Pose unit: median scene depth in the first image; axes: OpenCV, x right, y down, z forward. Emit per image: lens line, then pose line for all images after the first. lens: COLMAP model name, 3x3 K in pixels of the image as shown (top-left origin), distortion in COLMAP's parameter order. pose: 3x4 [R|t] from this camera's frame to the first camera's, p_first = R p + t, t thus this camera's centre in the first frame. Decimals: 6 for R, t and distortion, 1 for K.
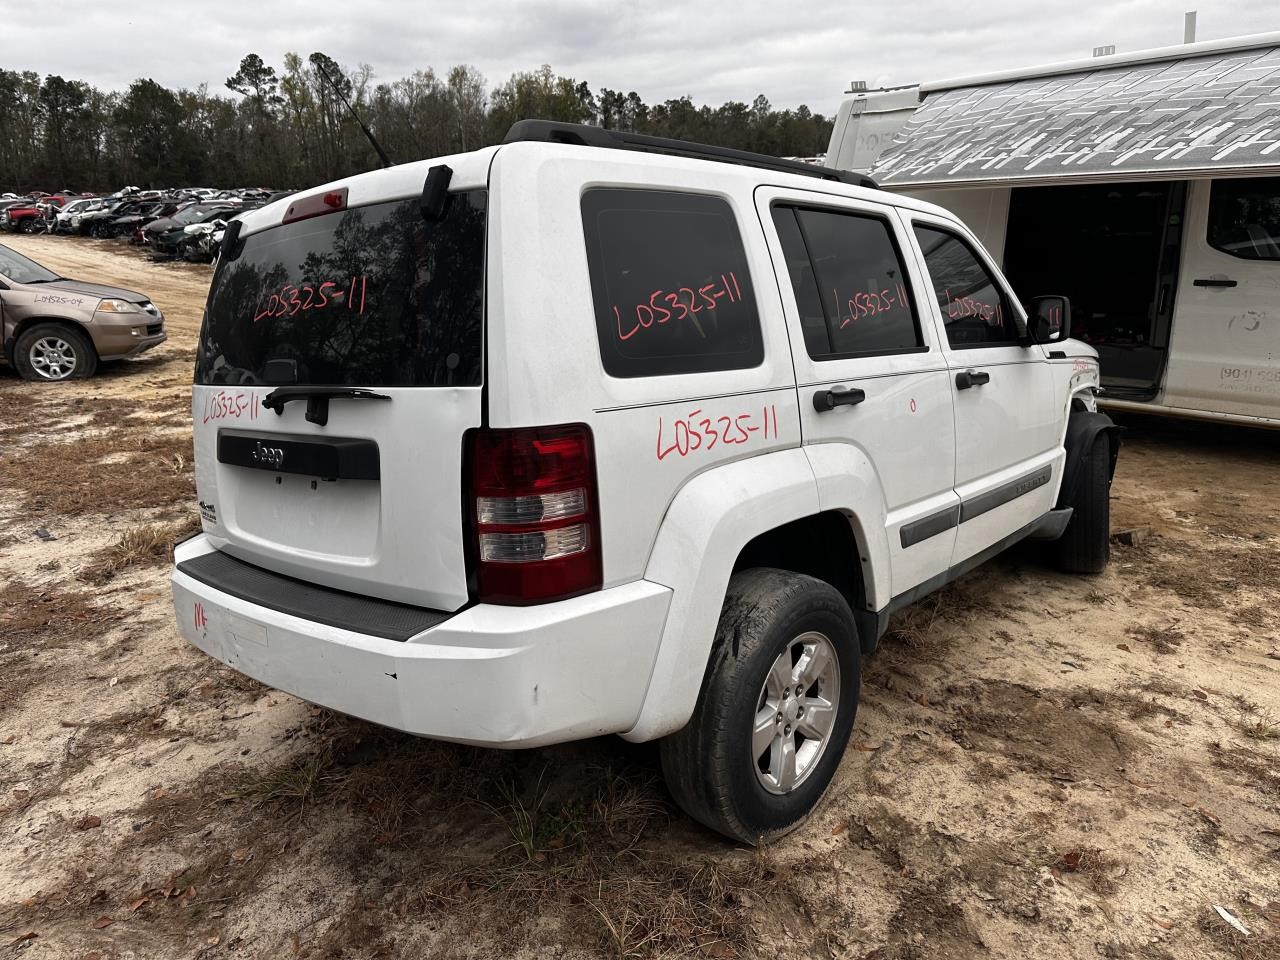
lens RADIAL K [[891.3, 0, 637.5], [0, 891.3, 479.3], [0, 0, 1]] dist [-0.013762, 0.000006]
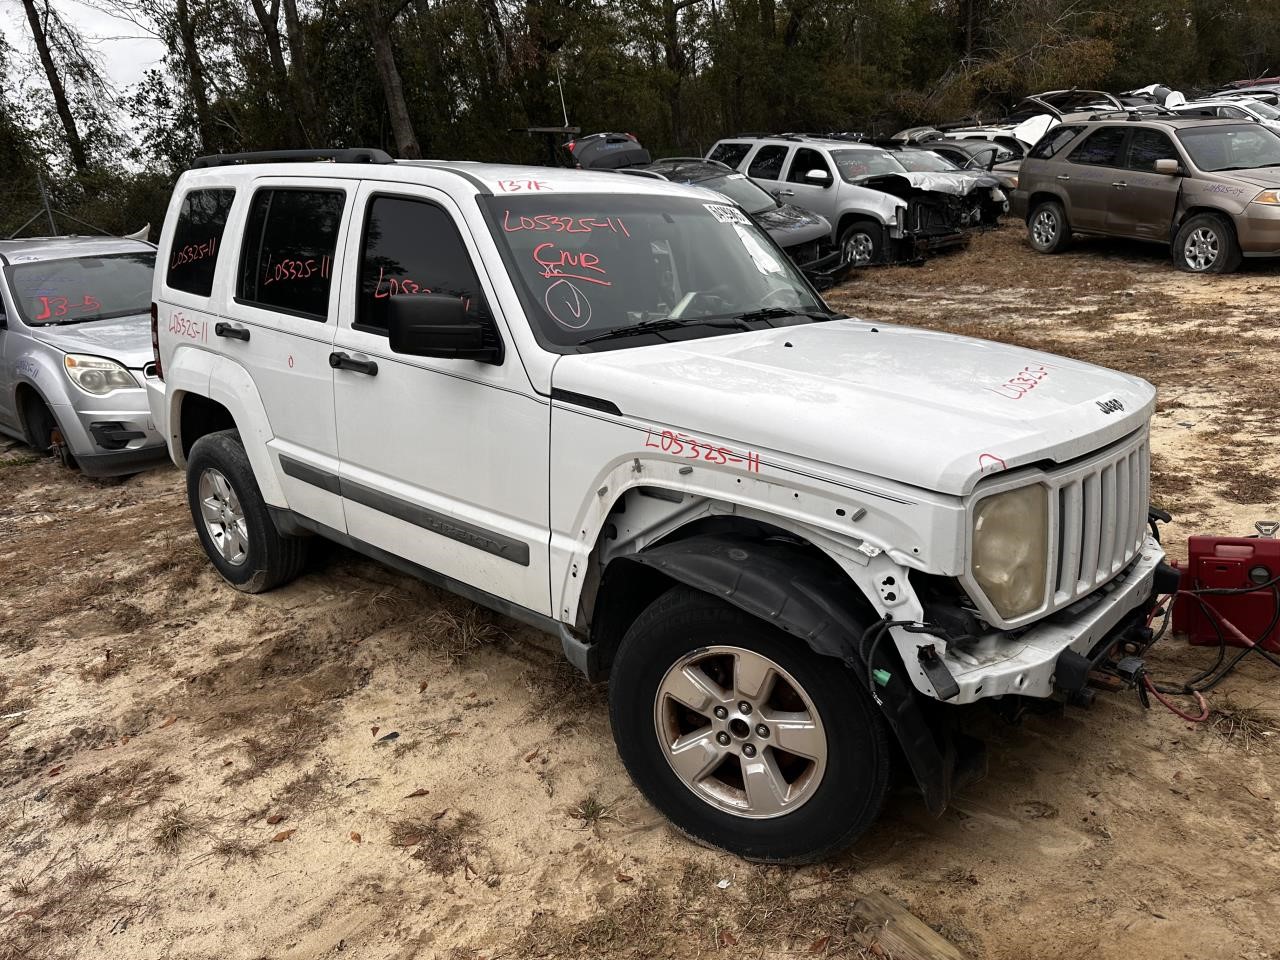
lens RADIAL K [[891.3, 0, 637.3], [0, 891.3, 481.6], [0, 0, 1]] dist [-0.013762, 0.000006]
pose [[0.031178, 0.337837, -0.940688, 1.178232], [-0.192935, 0.925480, 0.325980, -0.323814], [0.980716, 0.171329, 0.094035, 1.089936]]
